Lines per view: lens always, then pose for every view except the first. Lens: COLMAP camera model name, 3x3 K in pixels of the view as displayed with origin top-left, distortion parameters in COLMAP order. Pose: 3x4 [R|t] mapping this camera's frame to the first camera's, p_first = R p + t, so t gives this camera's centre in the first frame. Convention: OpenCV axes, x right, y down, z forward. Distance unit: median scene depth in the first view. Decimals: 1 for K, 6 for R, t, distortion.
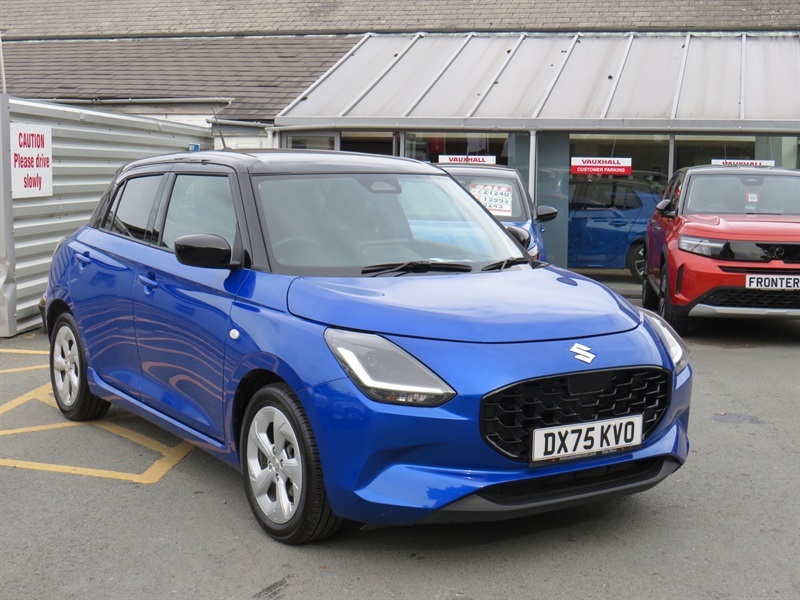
lens RADIAL K [[1241.5, 0, 401.0], [0, 1241.5, 299.5], [0, 0, 1]] dist [-0.076771, 0.000000]
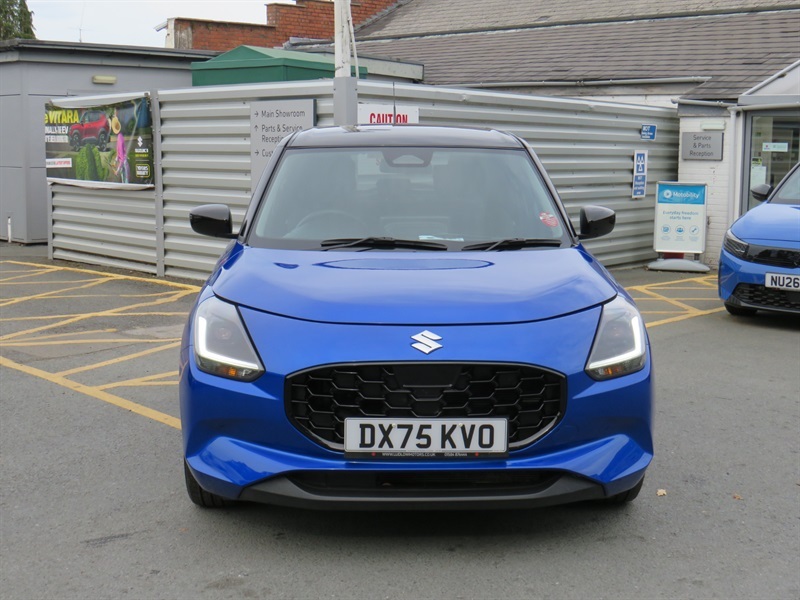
lens RADIAL K [[1241.5, 0, 403.9], [0, 1241.5, 301.4], [0, 0, 1]] dist [-0.076771, 0.000000]
pose [[0.850638, 0.062303, -0.522047, 0.450986], [-0.055739, 0.998045, 0.028288, -0.008056], [0.522789, 0.005035, 0.852448, 0.164988]]
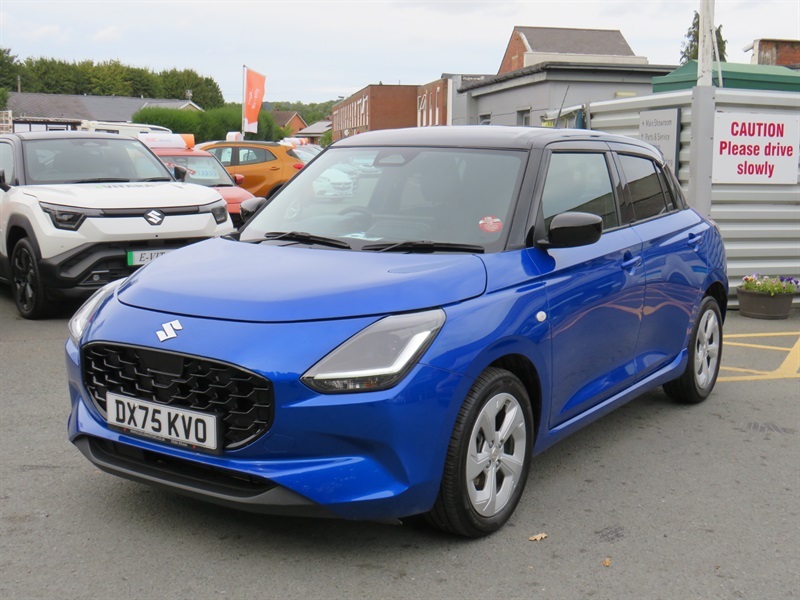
lens RADIAL K [[1066.3, 0, 399.8], [0, 1066.3, 300.7], [0, 0, 1]] dist [-0.063300, 0.000000]
pose [[0.367394, 0.126727, -0.921391, 0.706995], [-0.113154, 0.989405, 0.090963, -0.053303], [0.923156, 0.070840, 0.377841, 0.640788]]
